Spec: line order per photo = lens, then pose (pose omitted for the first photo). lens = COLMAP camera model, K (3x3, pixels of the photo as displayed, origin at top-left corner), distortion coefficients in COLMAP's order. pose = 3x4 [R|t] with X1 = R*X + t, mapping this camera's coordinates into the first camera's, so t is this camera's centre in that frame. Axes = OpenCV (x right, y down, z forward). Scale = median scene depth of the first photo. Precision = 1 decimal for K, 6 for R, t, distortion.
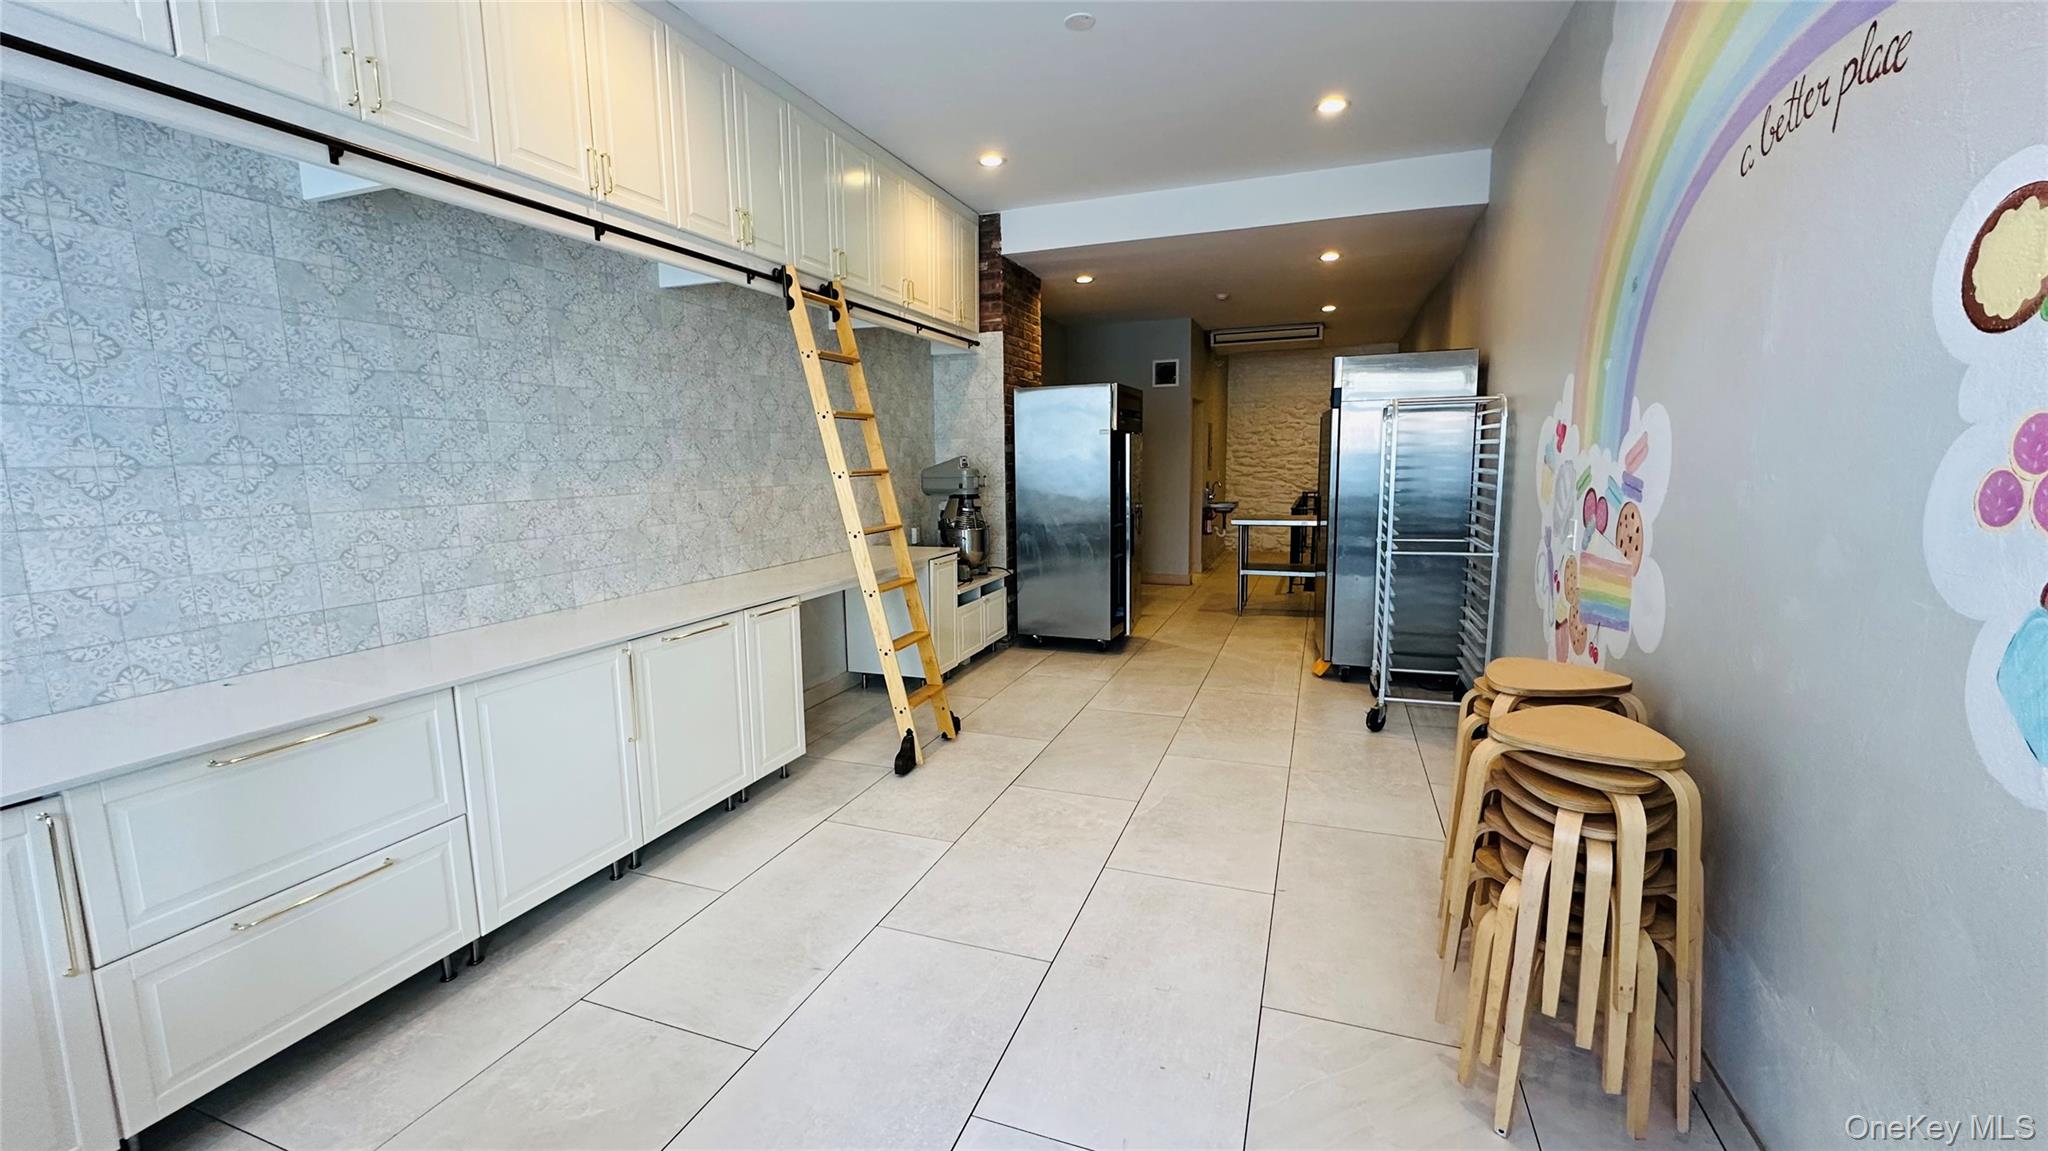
lens RADIAL K [[813.5, 0, 1028.0], [0, 813.5, 575.5], [0, 0, 1]] dist [-0.001389, 0.000520]
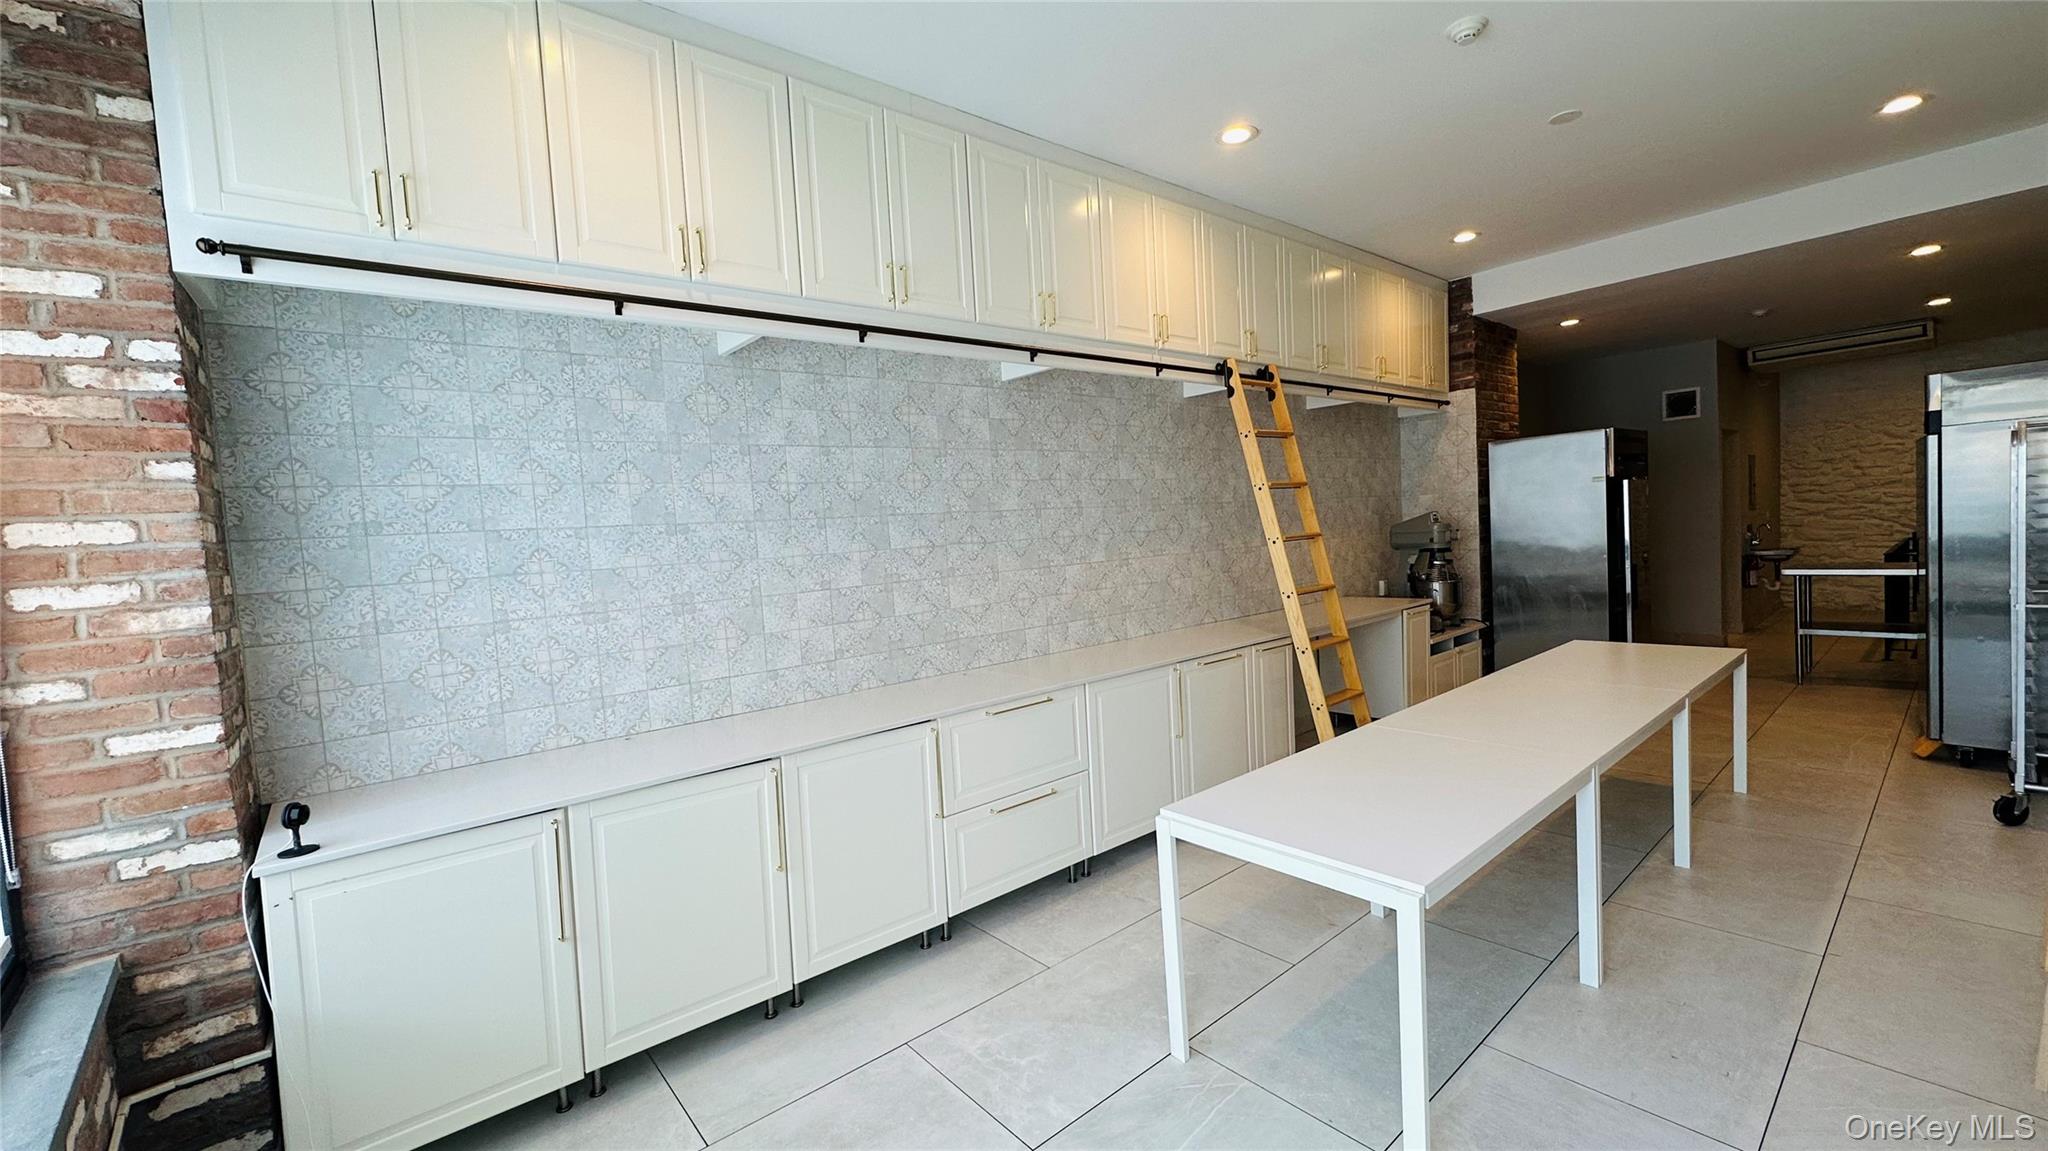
lens RADIAL K [[813.5, 0, 1025.6], [0, 813.5, 575.1], [0, 0, 1]] dist [-0.001389, 0.000520]
pose [[0.867444, -0.009669, -0.497441, -0.021319], [-0.024685, 0.997743, -0.062440, 0.016666], [0.496922, 0.066442, 0.865248, -0.209024]]
